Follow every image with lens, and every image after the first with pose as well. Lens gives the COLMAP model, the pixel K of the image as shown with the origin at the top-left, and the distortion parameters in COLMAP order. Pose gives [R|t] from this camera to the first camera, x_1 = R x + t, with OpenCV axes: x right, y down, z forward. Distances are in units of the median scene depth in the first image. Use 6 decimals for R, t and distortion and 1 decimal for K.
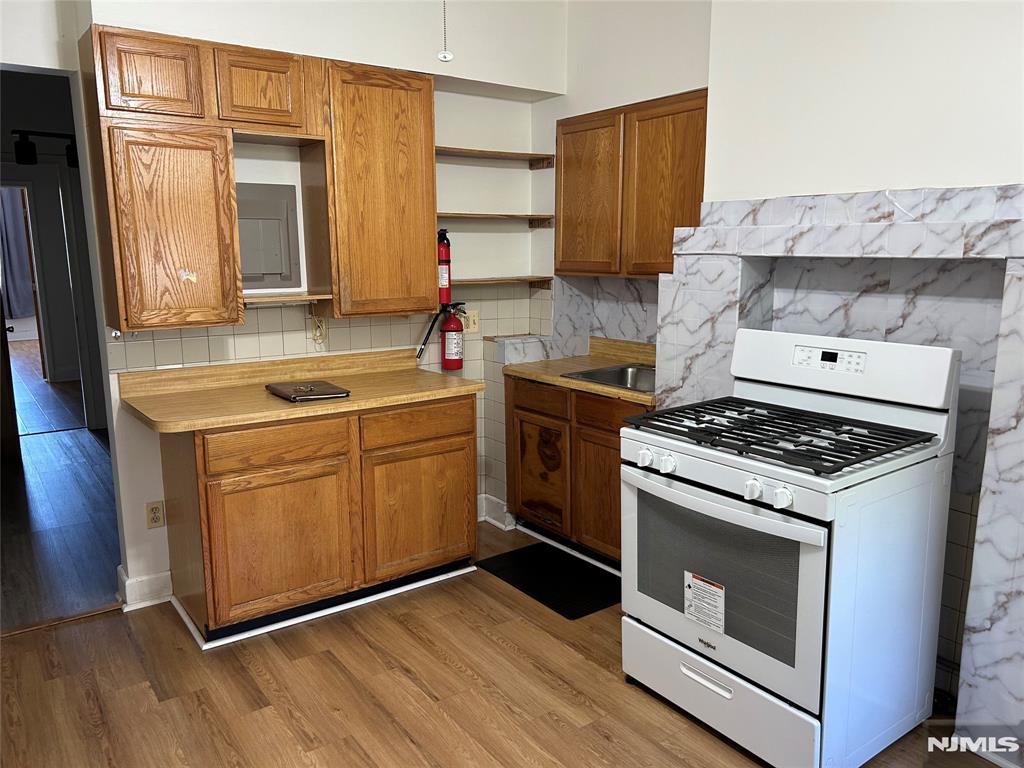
lens RADIAL K [[758.5, 0, 510.8], [0, 758.5, 382.4], [0, 0, 1]] dist [-0.008097, -0.003119]
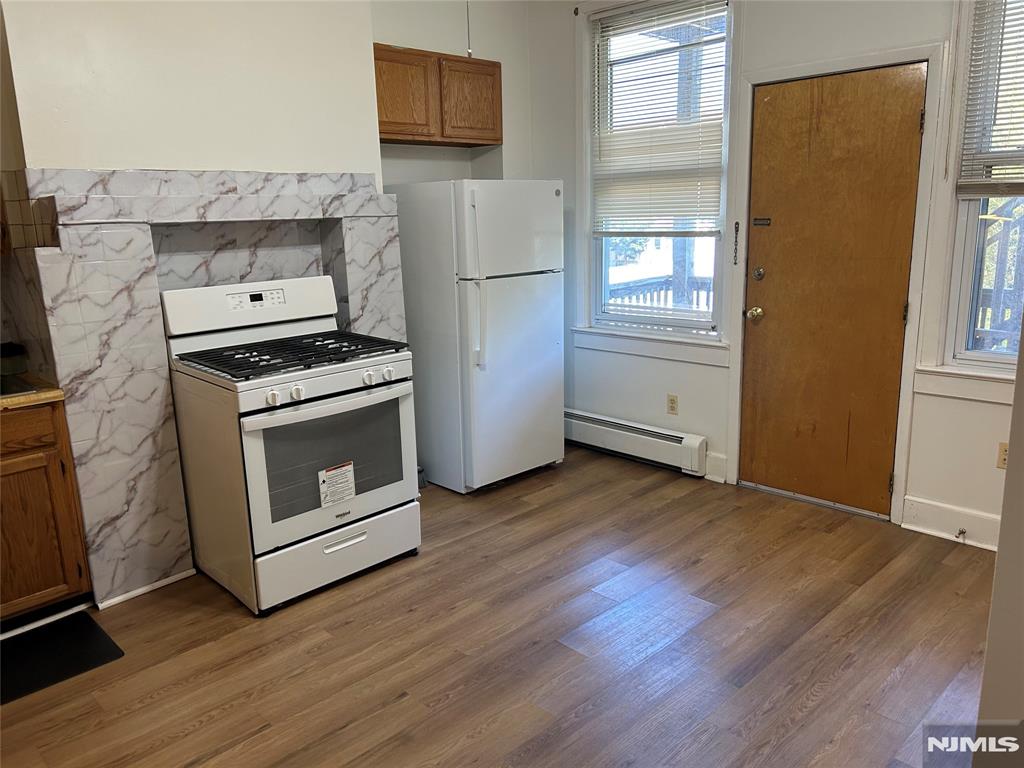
lens RADIAL K [[758.5, 0, 510.3], [0, 758.5, 383.0], [0, 0, 1]] dist [-0.008097, -0.003119]
pose [[-0.153558, -0.205618, 0.966510, -0.911115], [0.204199, 0.950395, 0.234632, -0.108045], [-0.966810, 0.233390, -0.103954, 0.728958]]
